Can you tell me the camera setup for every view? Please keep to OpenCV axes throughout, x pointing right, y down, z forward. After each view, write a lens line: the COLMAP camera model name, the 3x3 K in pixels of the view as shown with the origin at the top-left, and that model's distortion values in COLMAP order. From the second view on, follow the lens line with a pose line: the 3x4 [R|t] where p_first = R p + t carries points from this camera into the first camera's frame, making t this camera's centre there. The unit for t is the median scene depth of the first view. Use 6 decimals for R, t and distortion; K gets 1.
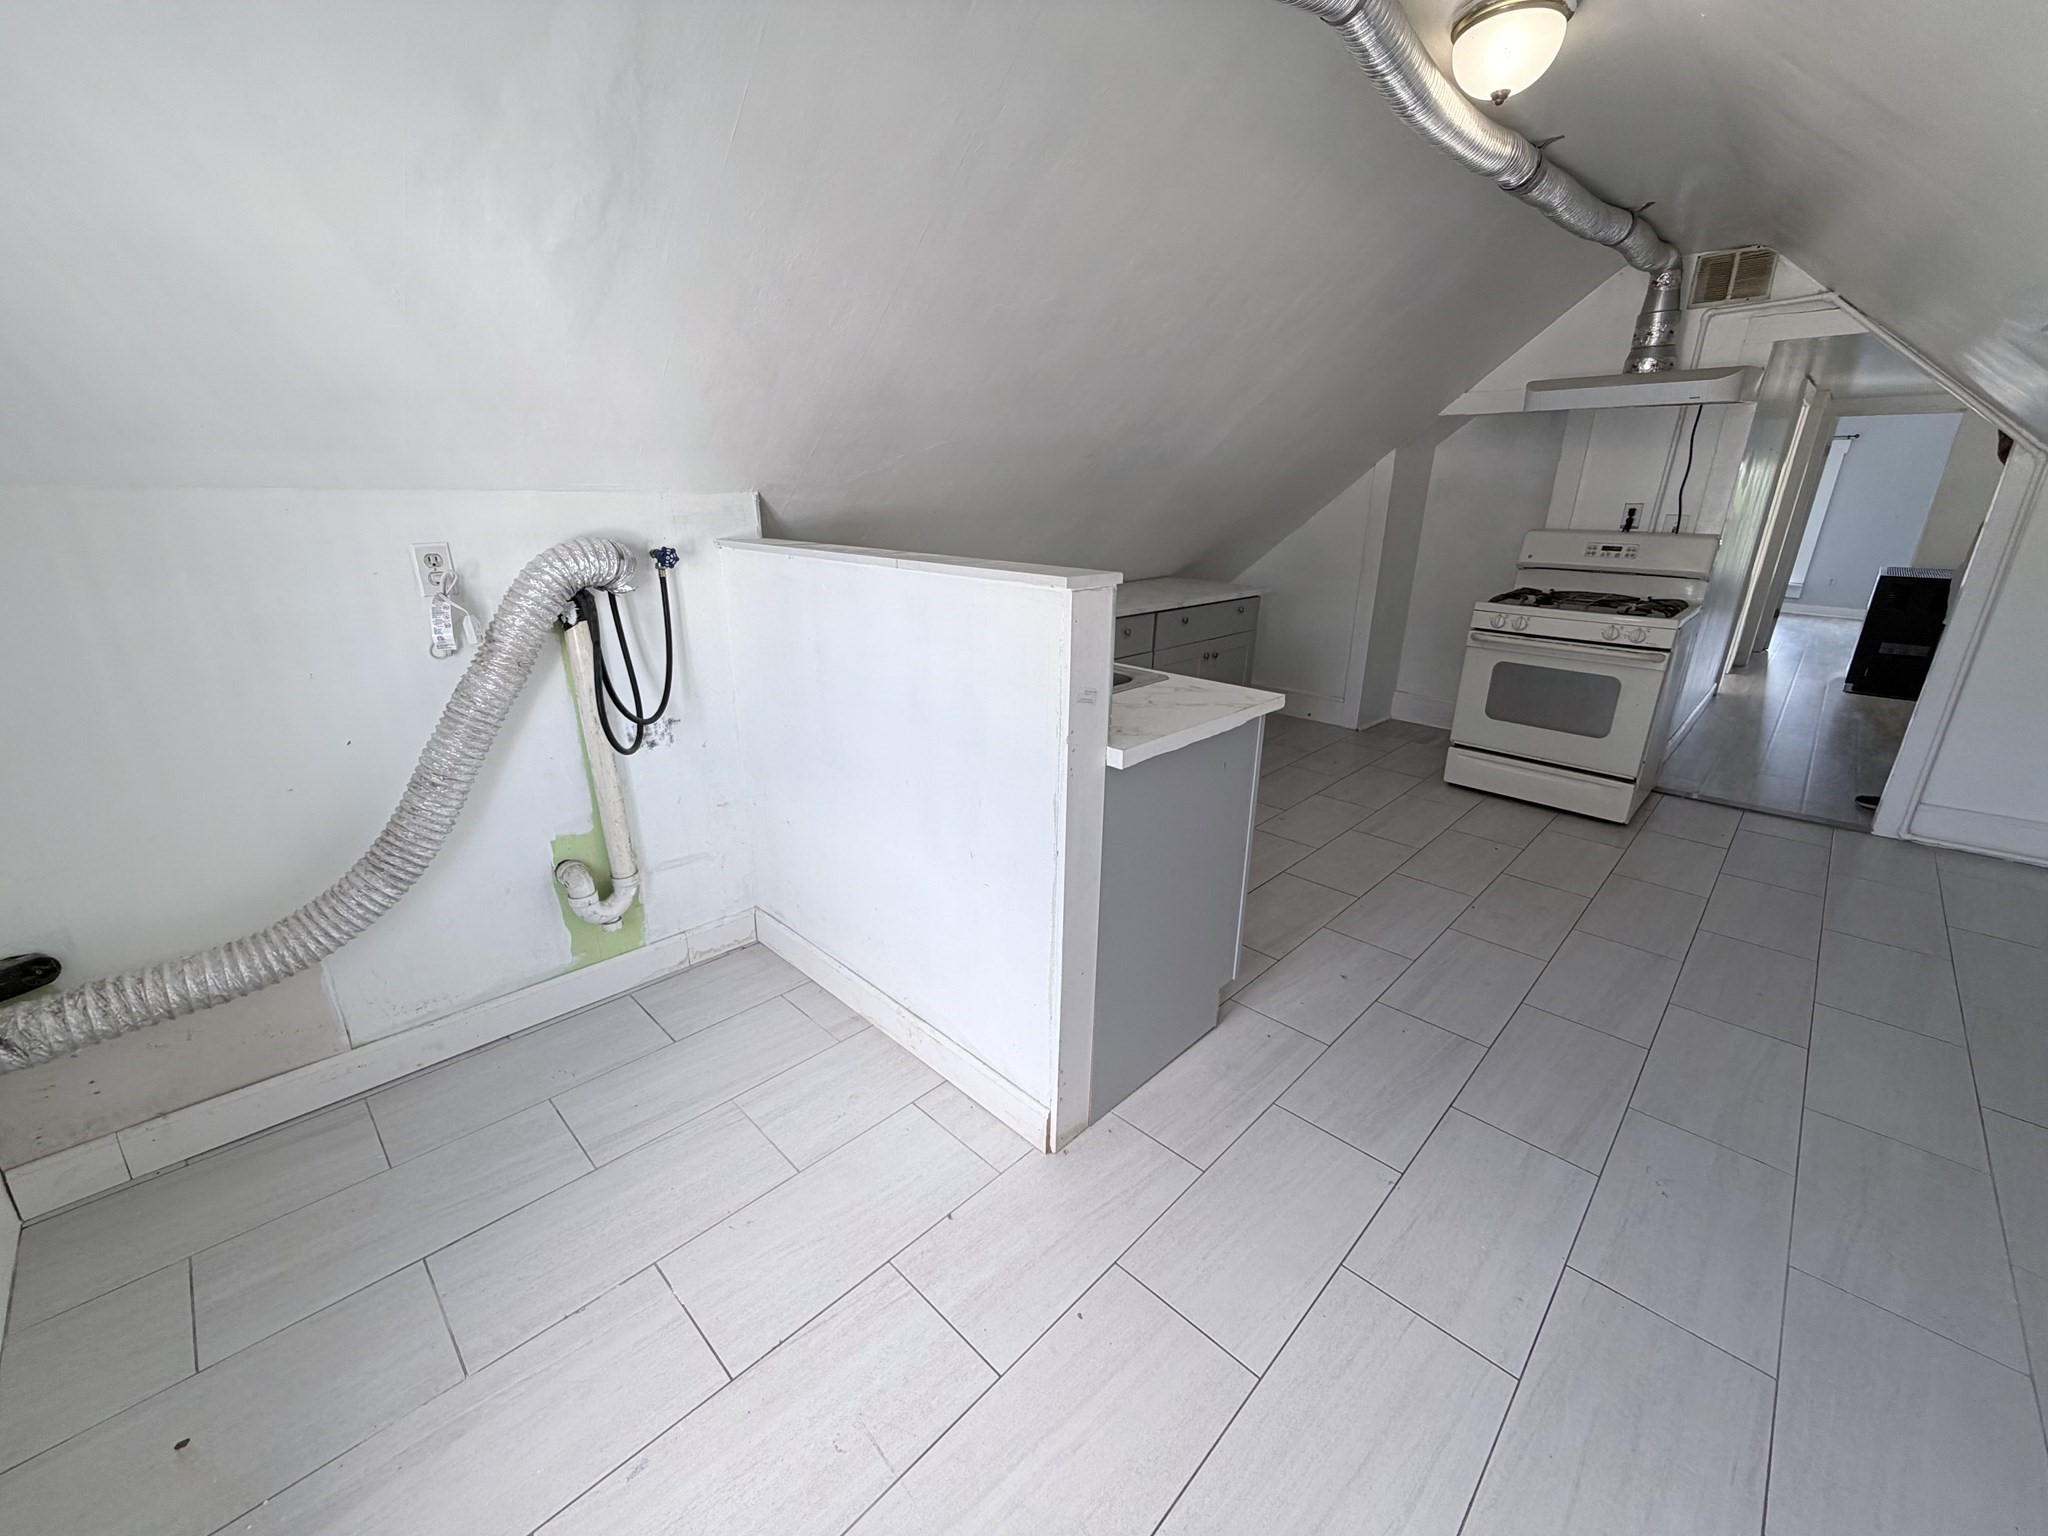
lens RADIAL K [[819.5, 0, 1024.0], [0, 819.5, 768.0], [0, 0, 1]] dist [0.001333, -0.000016]
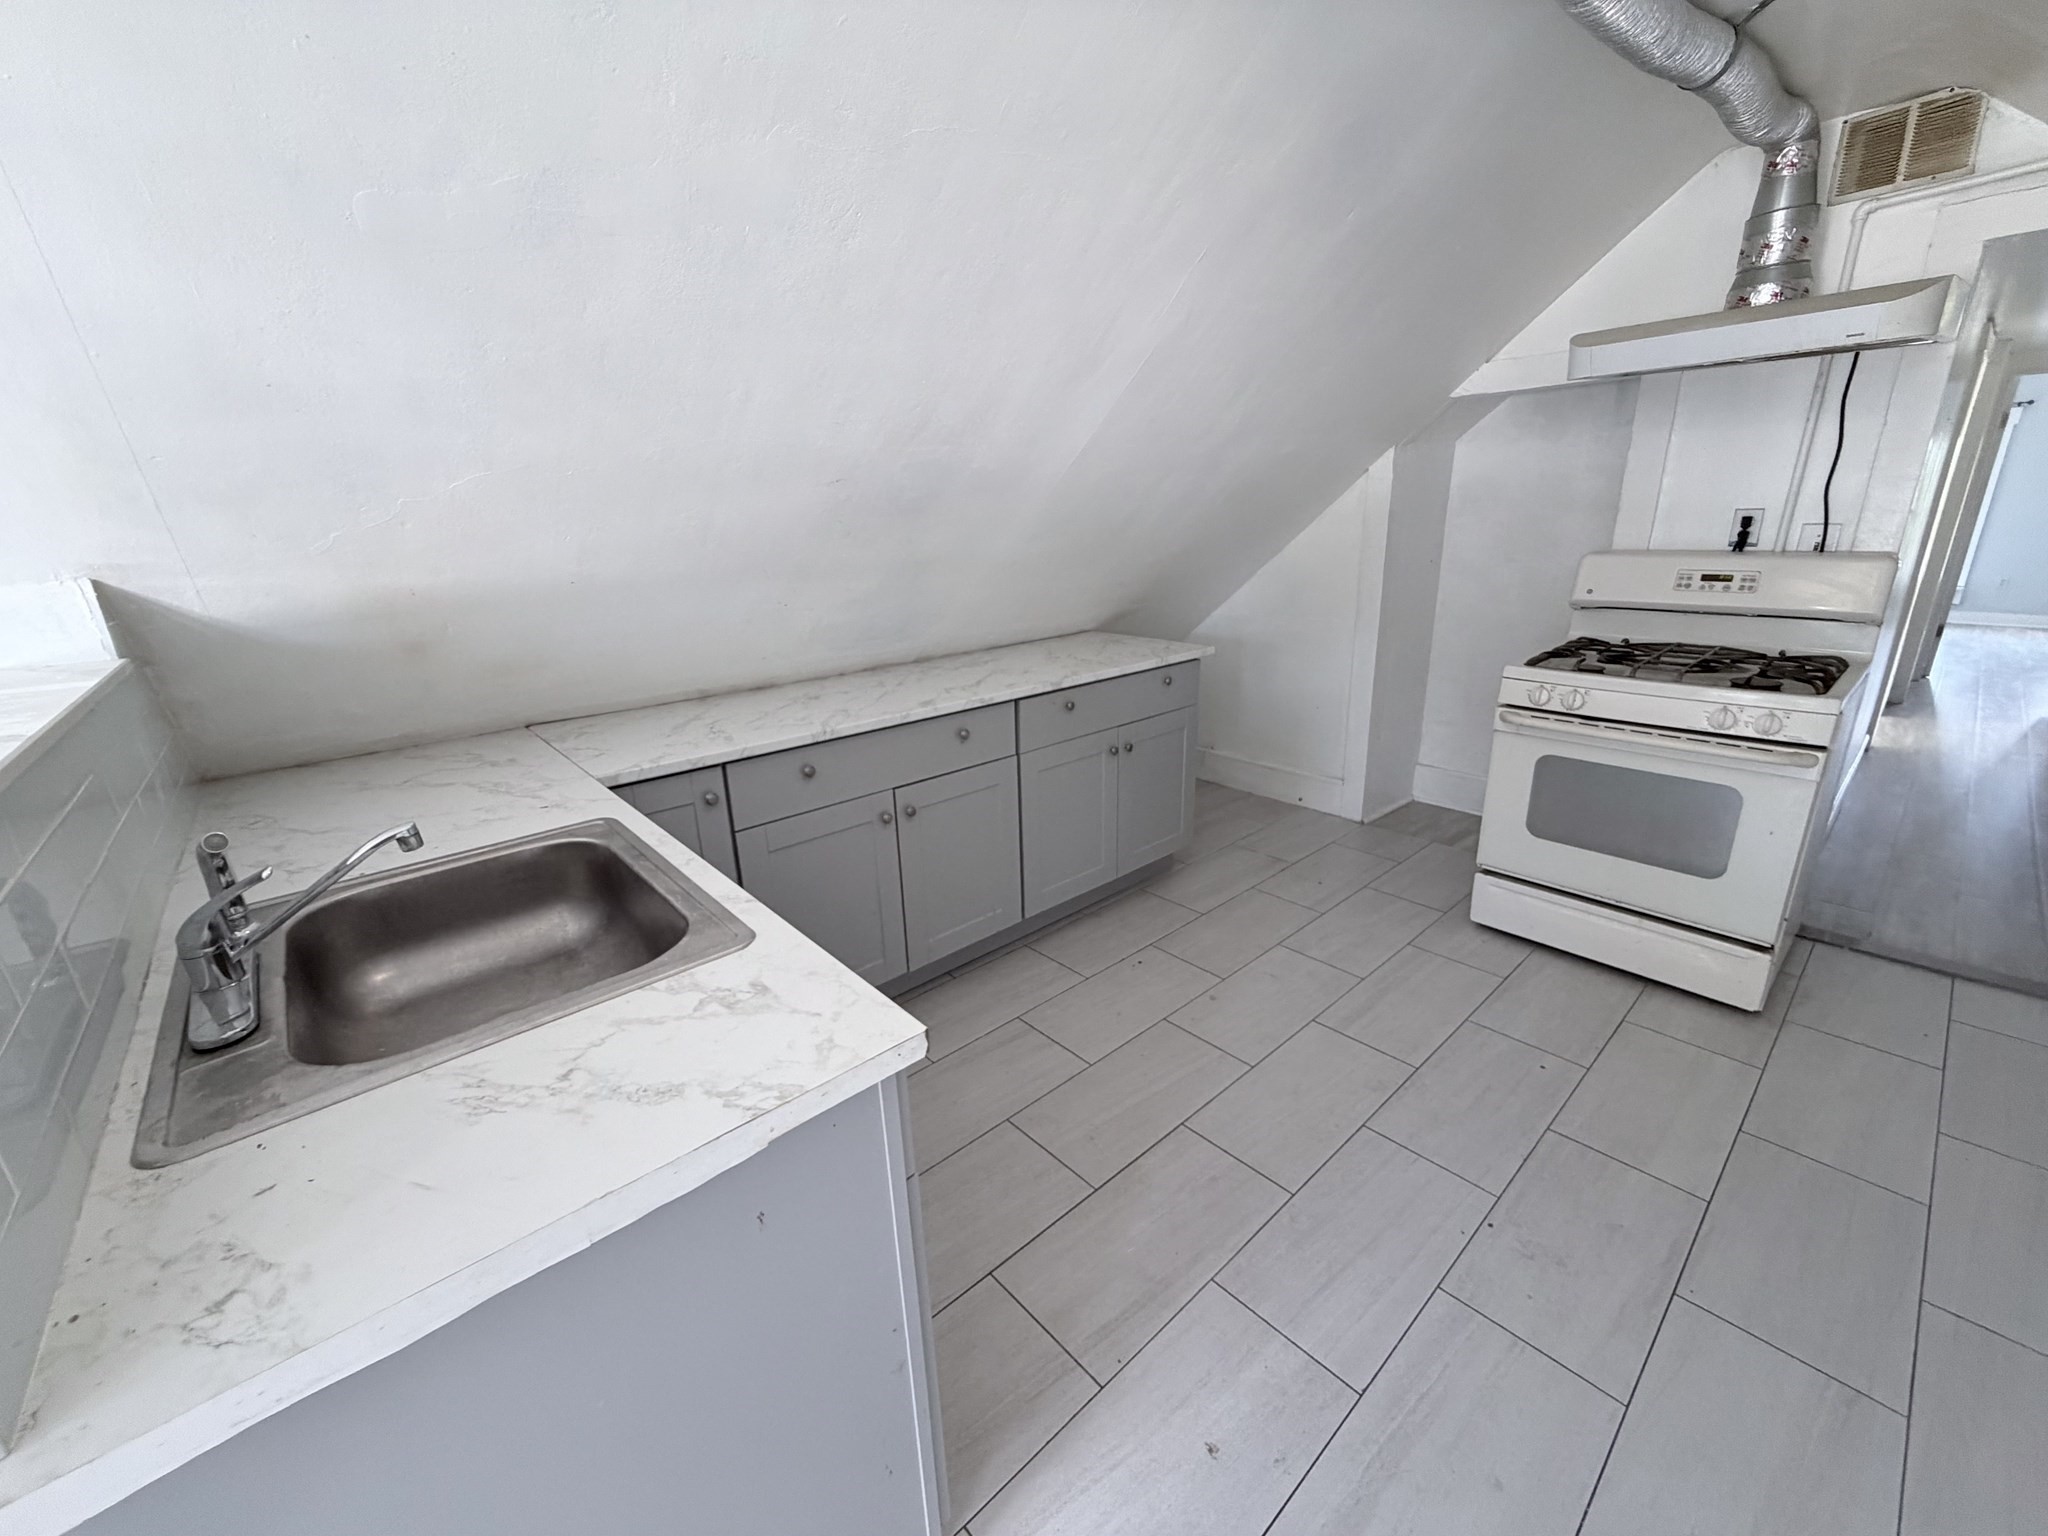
lens RADIAL K [[822.3, 0, 1024.0], [0, 822.3, 768.0], [0, 0, 1]] dist [0.000283, 0.000390]
pose [[0.996618, -0.022206, -0.079114, 0.215254], [0.020314, 0.999490, -0.024644, -0.112768], [0.079621, 0.022954, 0.996561, 0.306618]]
